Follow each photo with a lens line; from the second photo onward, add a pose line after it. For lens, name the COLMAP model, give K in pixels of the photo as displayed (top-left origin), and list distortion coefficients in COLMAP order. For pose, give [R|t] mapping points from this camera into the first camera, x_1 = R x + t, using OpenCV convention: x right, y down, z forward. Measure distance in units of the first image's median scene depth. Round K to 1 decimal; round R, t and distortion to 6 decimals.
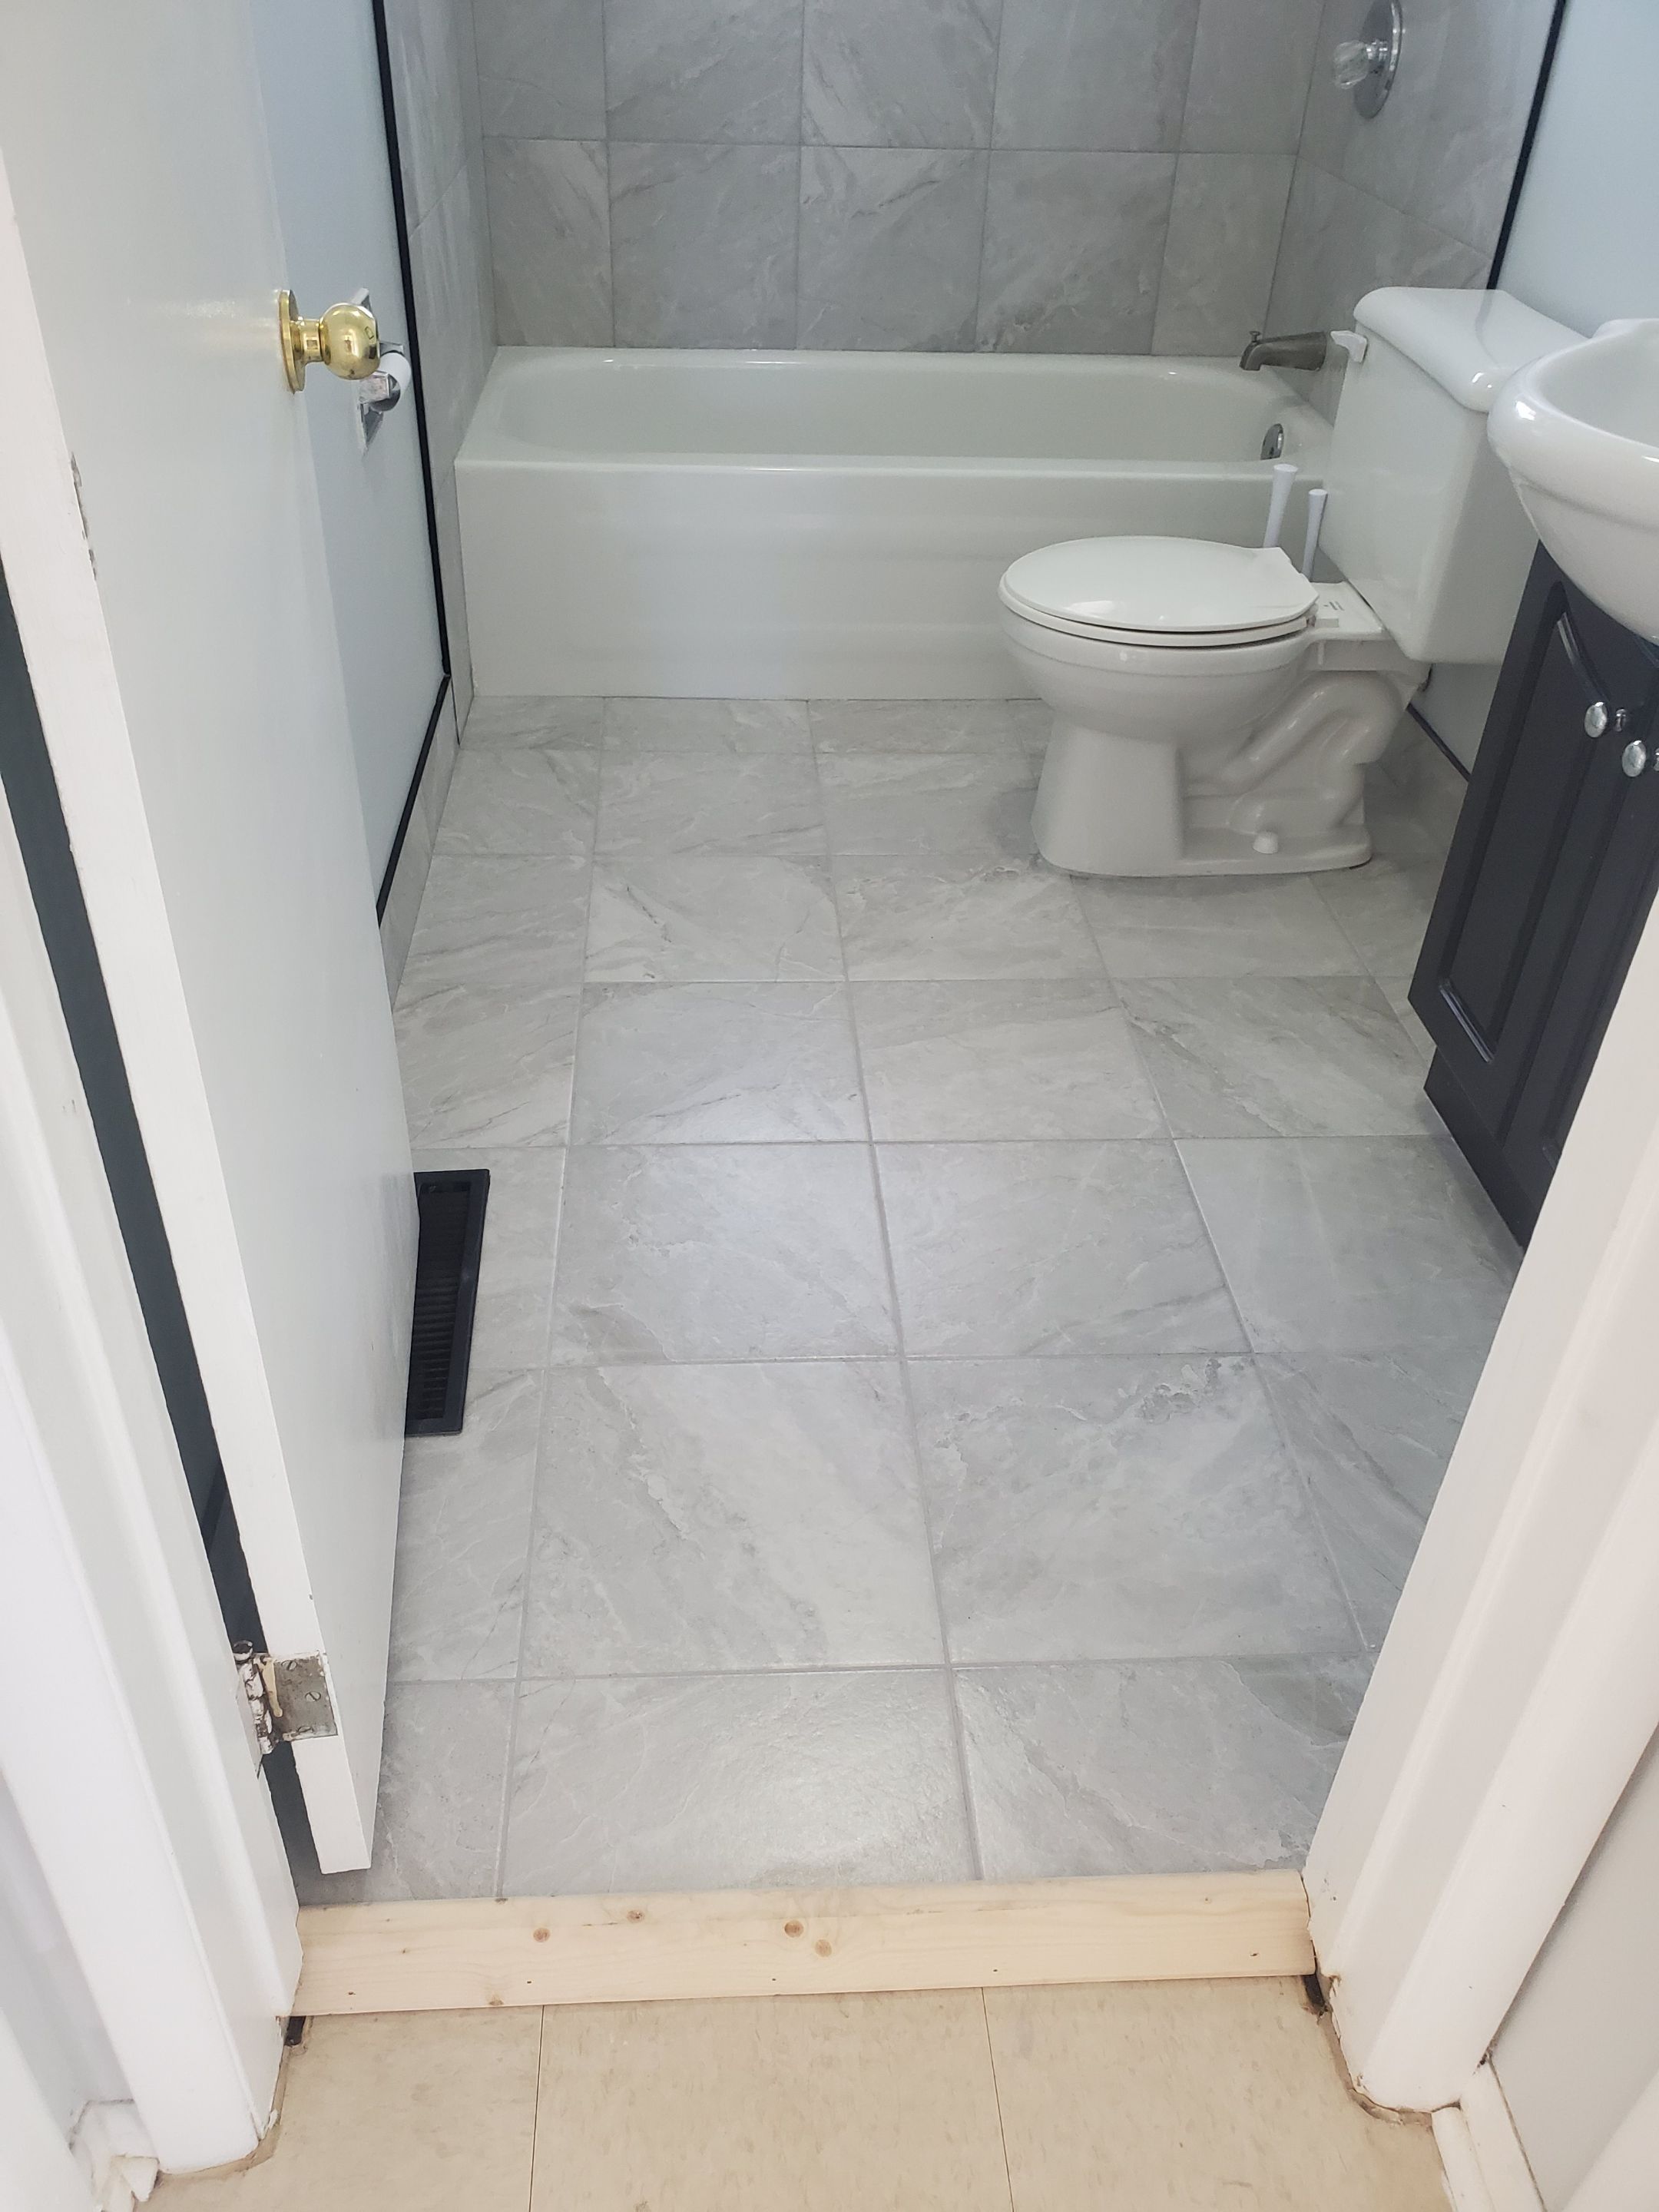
lens RADIAL K [[1735.3, 0, 794.7], [0, 1735.3, 1108.6], [0, 0, 1]] dist [0.072084, -0.065833]
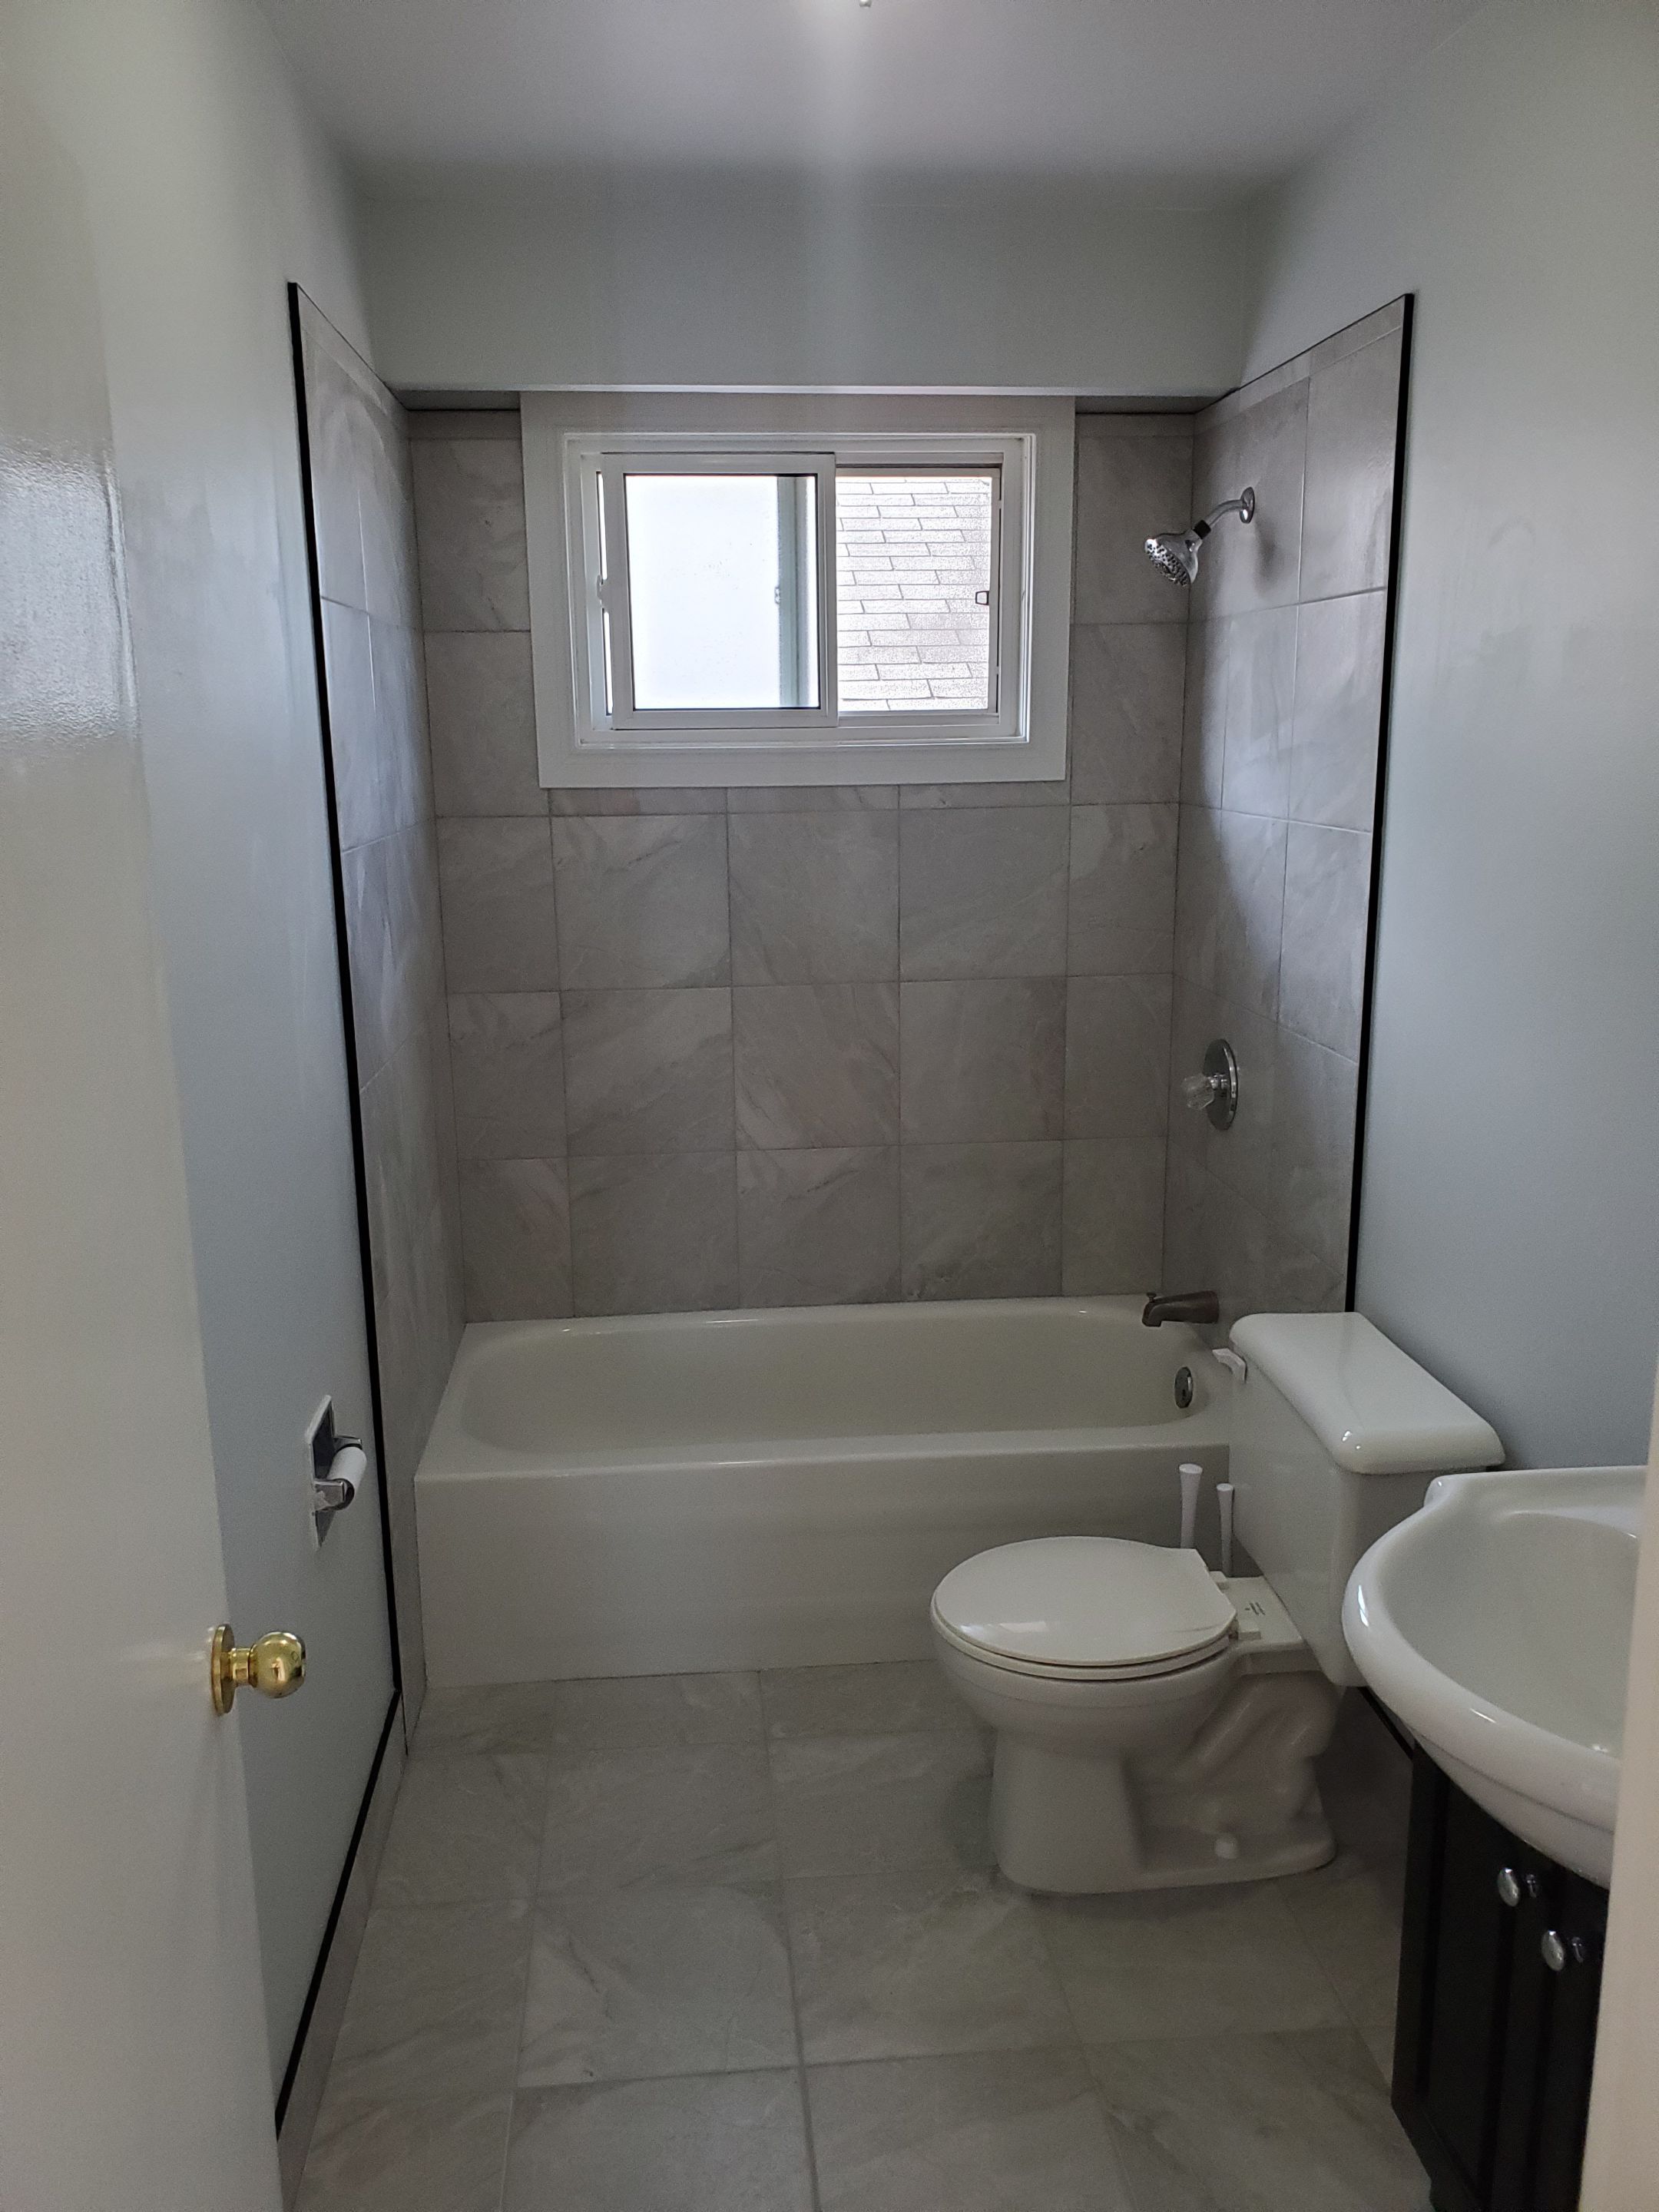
lens RADIAL K [[1735.3, 0, 794.7], [0, 1735.3, 1108.6], [0, 0, 1]] dist [0.072084, -0.065833]
pose [[0.998800, -0.047225, 0.013006, 0.035021], [0.048546, 0.919000, -0.391257, -0.158056], [0.006525, 0.391419, 0.920189, -0.066174]]
